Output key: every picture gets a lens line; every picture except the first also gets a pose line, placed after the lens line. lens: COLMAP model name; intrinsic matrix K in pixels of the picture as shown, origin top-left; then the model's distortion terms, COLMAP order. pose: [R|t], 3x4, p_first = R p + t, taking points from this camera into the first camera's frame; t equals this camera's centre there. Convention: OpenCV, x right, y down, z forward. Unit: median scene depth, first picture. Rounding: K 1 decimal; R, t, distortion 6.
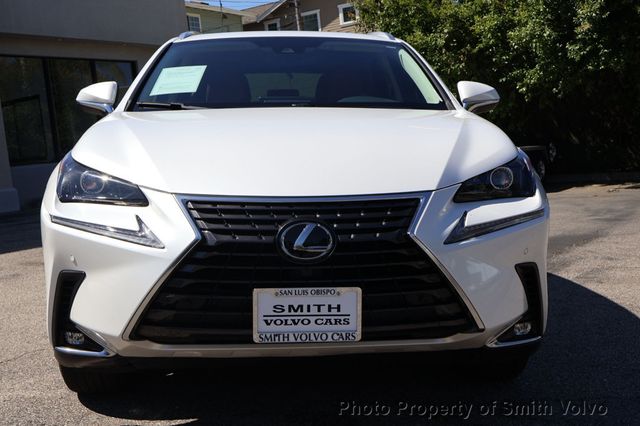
lens RADIAL K [[799.2, 0, 319.7], [0, 799.2, 216.2], [0, 0, 1]] dist [-0.004221, 0.000000]
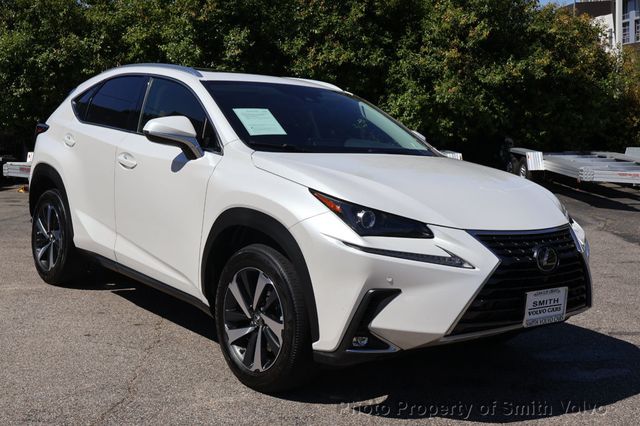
lens RADIAL K [[795.5, 0, 319.6], [0, 795.5, 211.1], [0, 0, 1]] dist [-0.018408, 0.000000]
pose [[0.791701, -0.010309, 0.610821, -1.254720], [0.004567, 0.999930, 0.010956, -0.078256], [-0.610891, -0.005885, 0.791693, 0.039417]]
